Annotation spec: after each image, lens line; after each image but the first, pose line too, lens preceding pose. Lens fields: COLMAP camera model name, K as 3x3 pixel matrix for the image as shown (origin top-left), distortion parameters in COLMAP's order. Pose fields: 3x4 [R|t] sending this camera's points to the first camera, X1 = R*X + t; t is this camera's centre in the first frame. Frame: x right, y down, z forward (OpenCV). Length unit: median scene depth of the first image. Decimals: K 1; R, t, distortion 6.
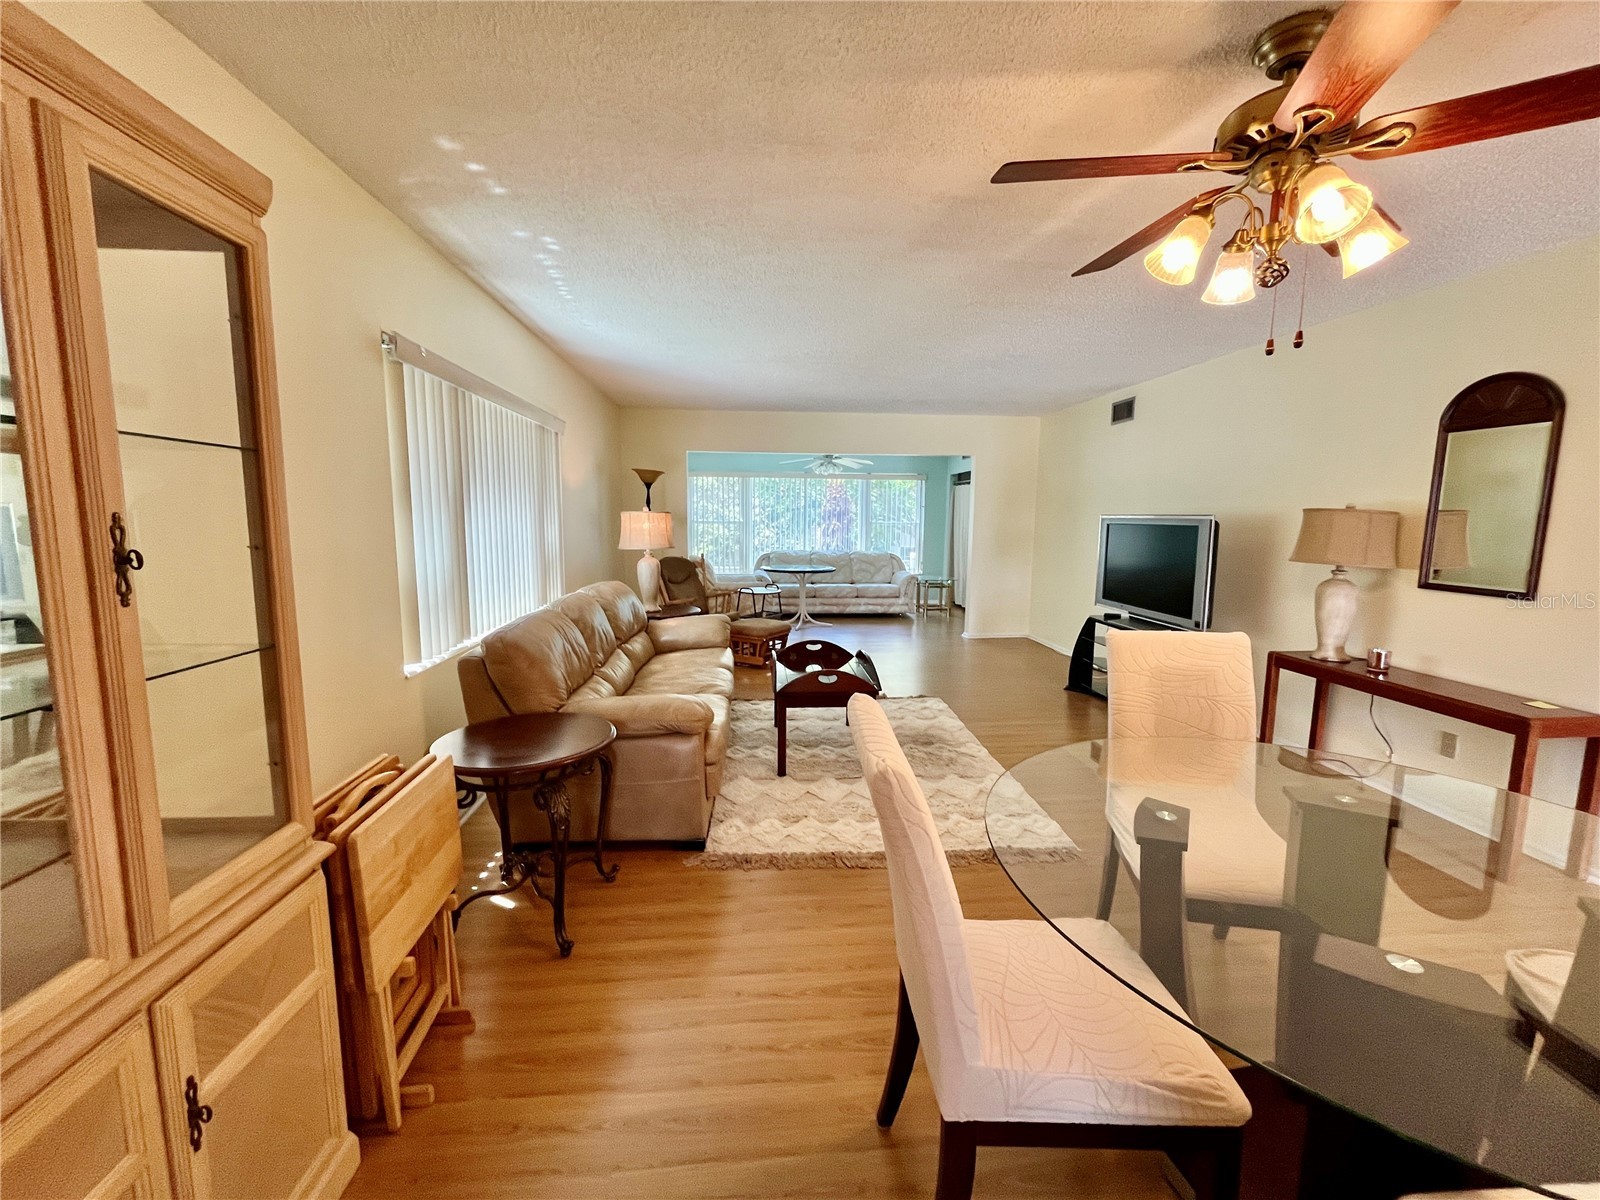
lens RADIAL K [[655.6, 0, 800.0], [0, 655.6, 600.0], [0, 0, 1]] dist [-0.005310, -0.000113]
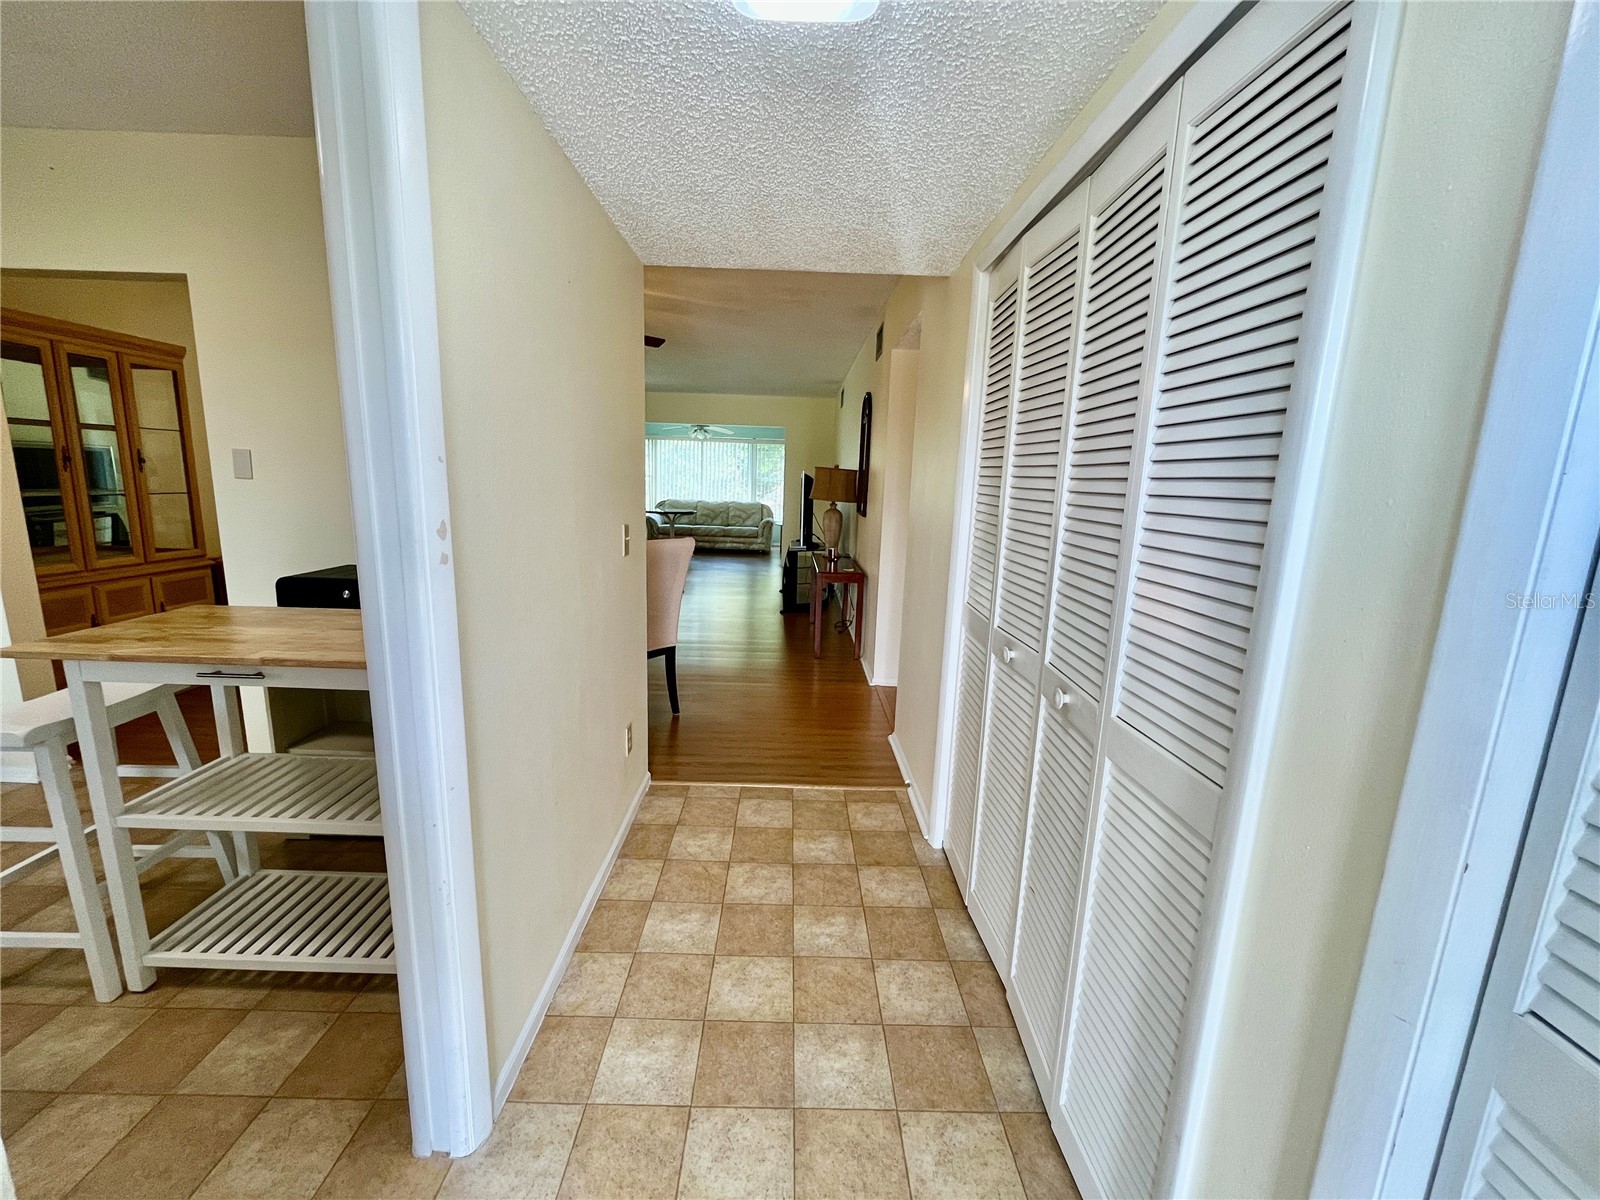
lens RADIAL K [[655.6, 0, 800.0], [0, 655.6, 600.0], [0, 0, 1]] dist [-0.005310, -0.000113]
pose [[0.996426, 0.043674, -0.072299, 0.765490], [-0.039551, 0.997561, 0.057512, 0.093616], [0.074635, -0.054447, 0.995723, -0.628188]]
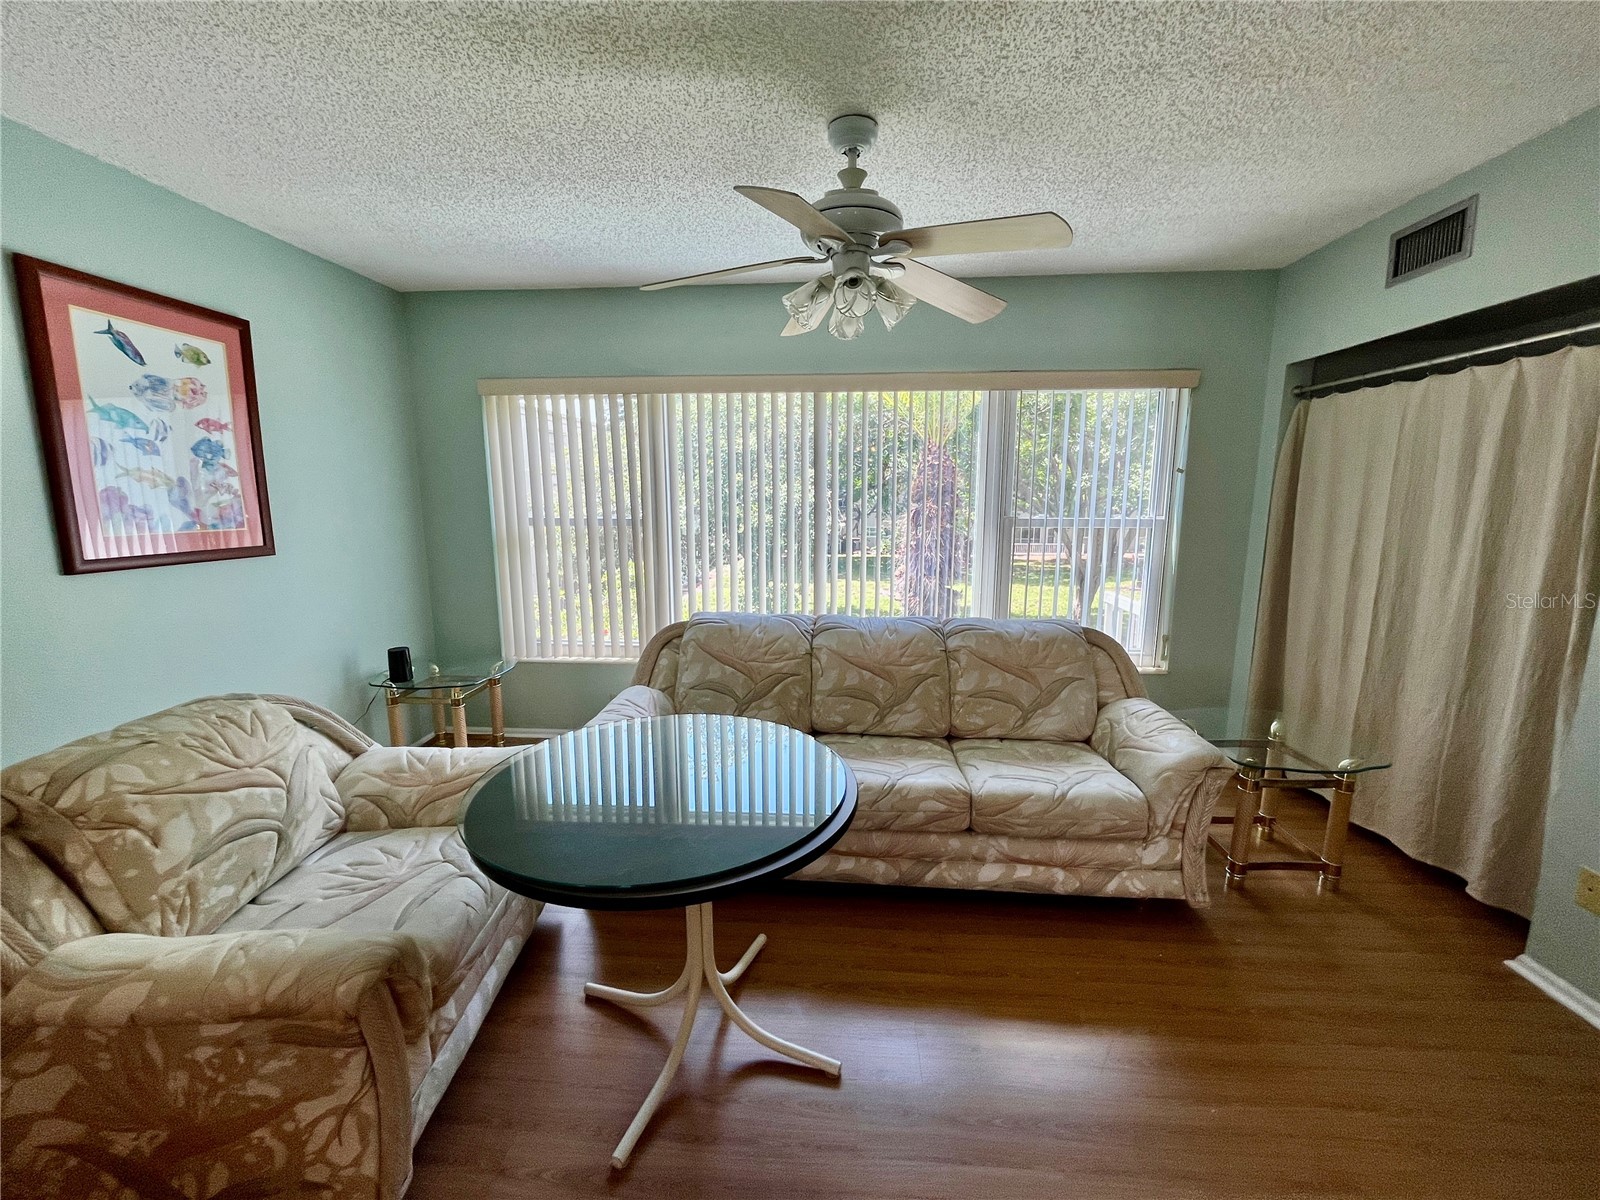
lens RADIAL K [[647.0, 0, 796.9], [0, 647.0, 597.0], [0, 0, 1]] dist [-0.002331, -0.000620]
pose [[0.986647, 0.021406, -0.161459, 0.136035], [-0.017208, 0.999478, 0.027357, -0.230210], [0.161961, -0.024214, 0.986500, 1.713242]]
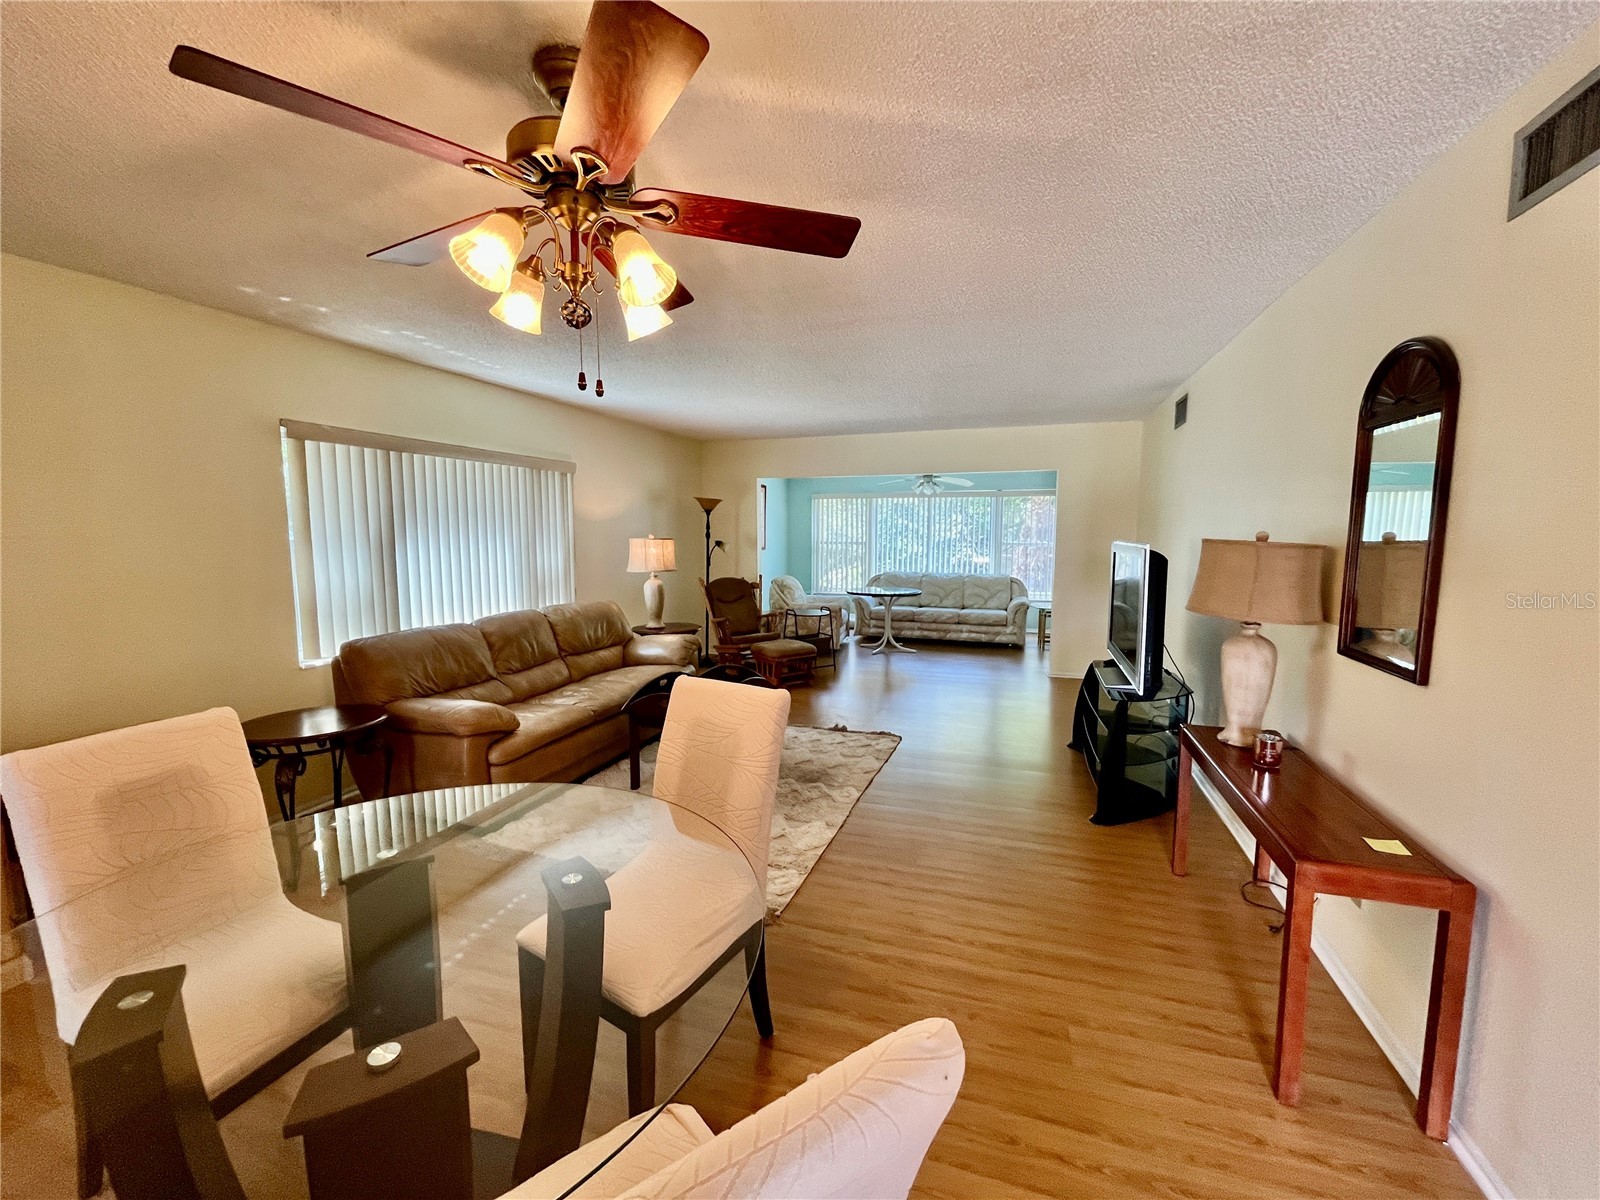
lens RADIAL K [[655.6, 0, 800.0], [0, 655.6, 600.0], [0, 0, 1]] dist [-0.005310, -0.000113]
pose [[0.916579, 0.035200, -0.398302, 0.578349], [-0.044314, 0.998924, -0.013695, -0.034196], [0.397392, 0.030203, 0.917152, 0.105559]]
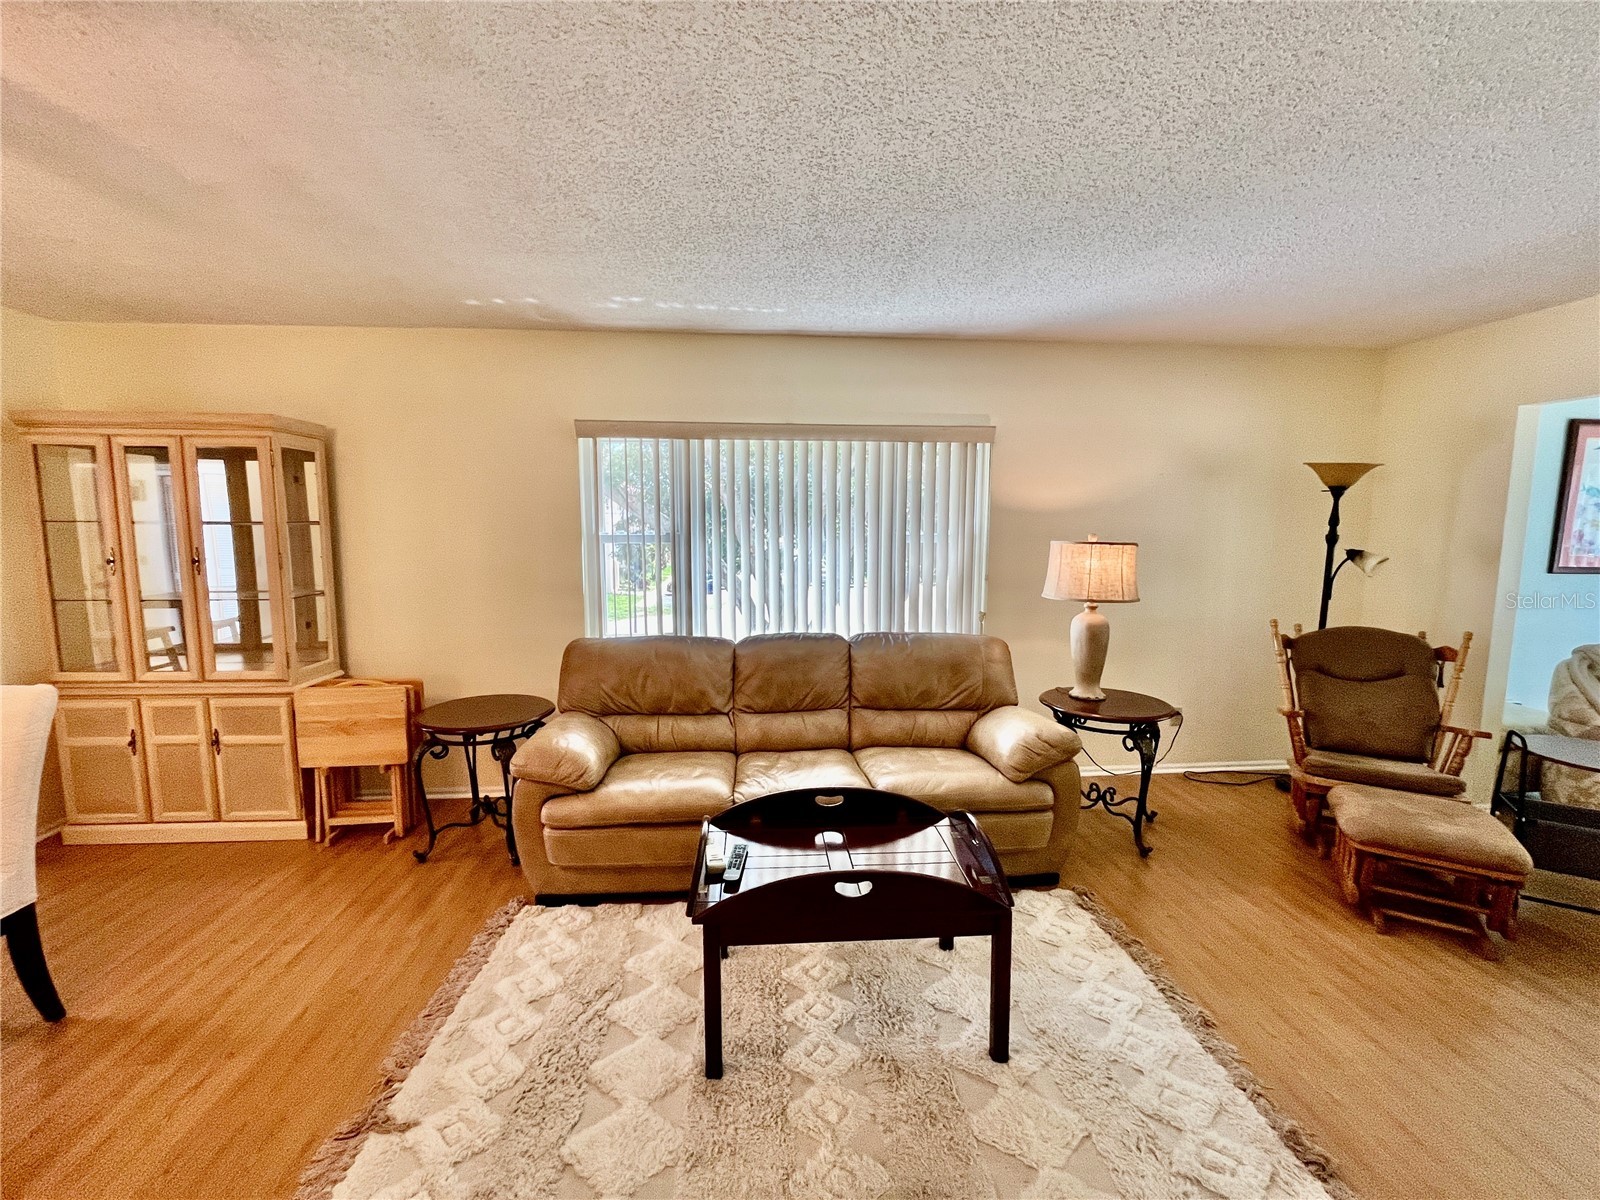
lens RADIAL K [[655.6, 0, 800.0], [0, 655.6, 600.0], [0, 0, 1]] dist [-0.005310, -0.000113]
pose [[-0.005579, 0.100287, -0.994943, 0.528011], [-0.129089, 0.986561, 0.100166, -0.137302], [0.991617, 0.128995, 0.007442, 0.938515]]
